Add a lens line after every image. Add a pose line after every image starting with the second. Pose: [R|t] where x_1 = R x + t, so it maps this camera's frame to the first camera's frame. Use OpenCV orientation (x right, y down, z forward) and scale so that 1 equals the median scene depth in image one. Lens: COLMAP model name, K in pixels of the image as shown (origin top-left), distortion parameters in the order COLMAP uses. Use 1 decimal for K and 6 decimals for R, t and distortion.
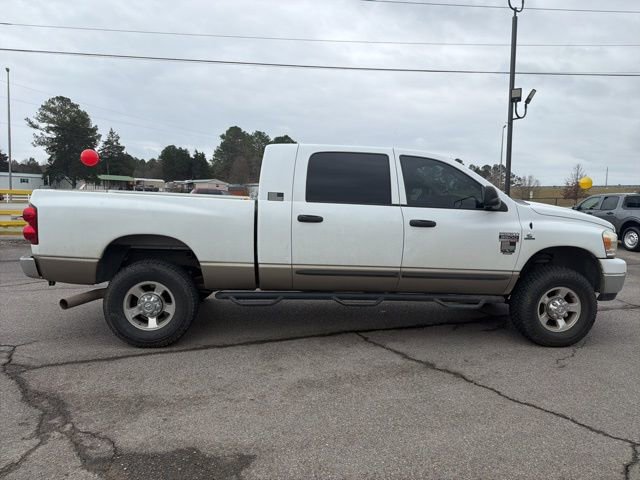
lens RADIAL K [[448.0, 0, 321.5], [0, 448.0, 238.5], [0, 0, 1]] dist [0.082508, -0.113926]
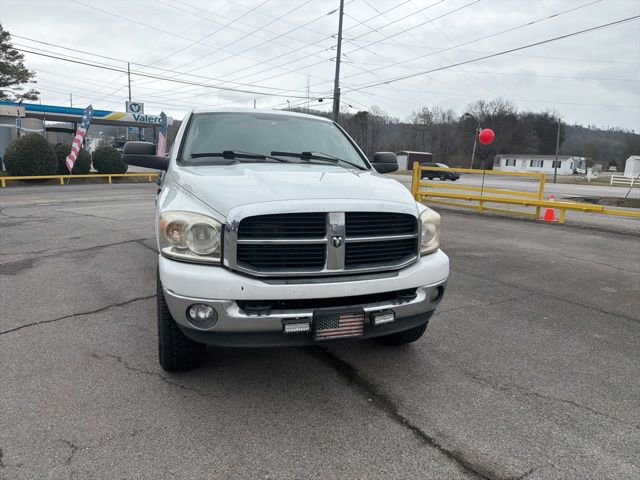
lens RADIAL K [[449.7, 0, 322.6], [0, 449.7, 242.4], [0, 0, 1]] dist [0.066827, -0.092220]
pose [[0.225920, 0.160526, -0.960829, 1.298383], [-0.126506, 0.982812, 0.134453, -0.082874], [0.965897, 0.091175, 0.242344, 1.100019]]
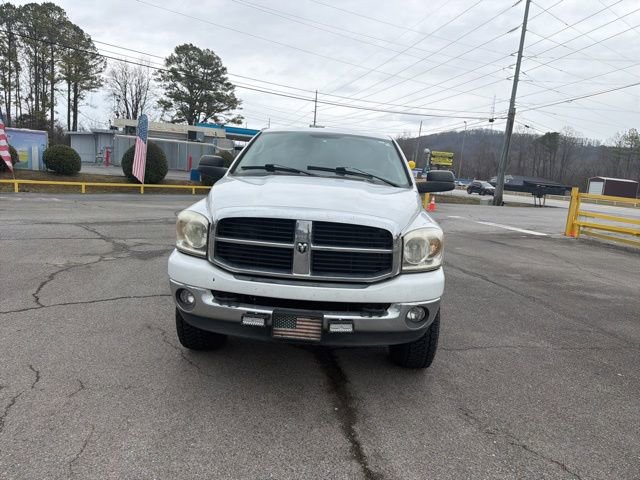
lens RADIAL K [[448.0, 0, 321.5], [0, 448.0, 238.5], [0, 0, 1]] dist [0.082508, -0.113926]
pose [[-0.151569, 0.112888, -0.981979, 1.347603], [-0.171916, 0.975305, 0.138656, -0.111624], [0.973382, 0.189834, -0.128418, 1.366602]]
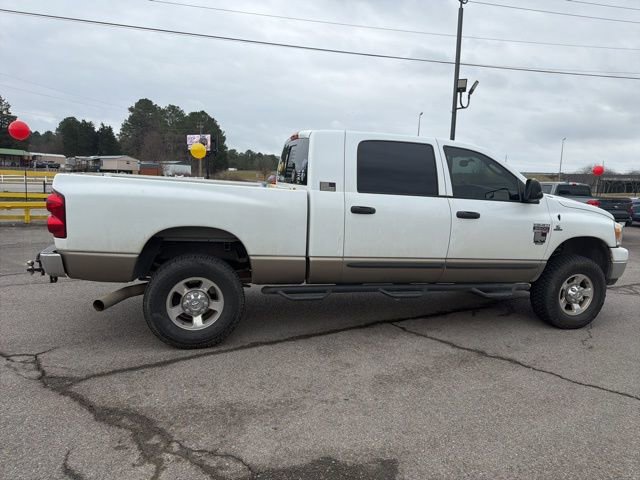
lens RADIAL K [[447.7, 0, 321.0], [0, 447.7, 245.4], [0, 0, 1]] dist [0.083678, -0.119092]
pose [[0.983069, -0.007612, 0.183078, -0.282646], [-0.002641, 0.998444, 0.055696, -0.020593], [-0.183217, -0.055236, 0.981519, 0.058389]]
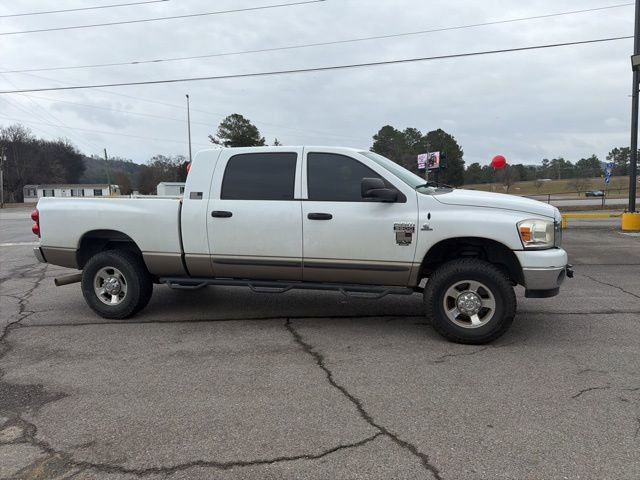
lens RADIAL K [[447.7, 0, 321.0], [0, 447.7, 245.4], [0, 0, 1]] dist [0.083678, -0.119092]
pose [[0.937183, 0.000016, -0.348838, 0.585917], [0.006400, 0.999831, 0.017238, 0.016452], [0.348779, -0.018388, 0.937025, 0.018600]]
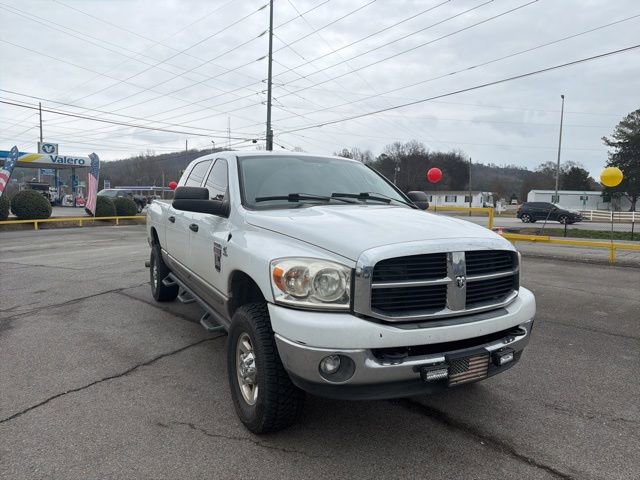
lens RADIAL K [[448.0, 0, 321.5], [0, 448.0, 238.5], [0, 0, 1]] dist [0.082508, -0.113926]
pose [[0.385931, 0.060971, -0.920511, 1.203117], [-0.097360, 0.994933, 0.025081, -0.059820], [0.917376, 0.079941, 0.389911, 0.861839]]
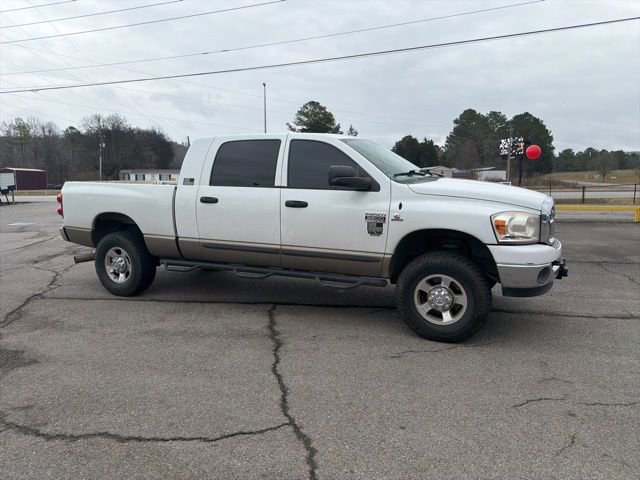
lens RADIAL K [[448.0, 0, 321.5], [0, 448.0, 238.5], [0, 0, 1]] dist [0.082508, -0.113926]
pose [[0.865307, 0.033712, -0.500108, 0.792667], [-0.020002, 0.999263, 0.032750, 0.011671], [0.500843, -0.018336, 0.865344, 0.120880]]
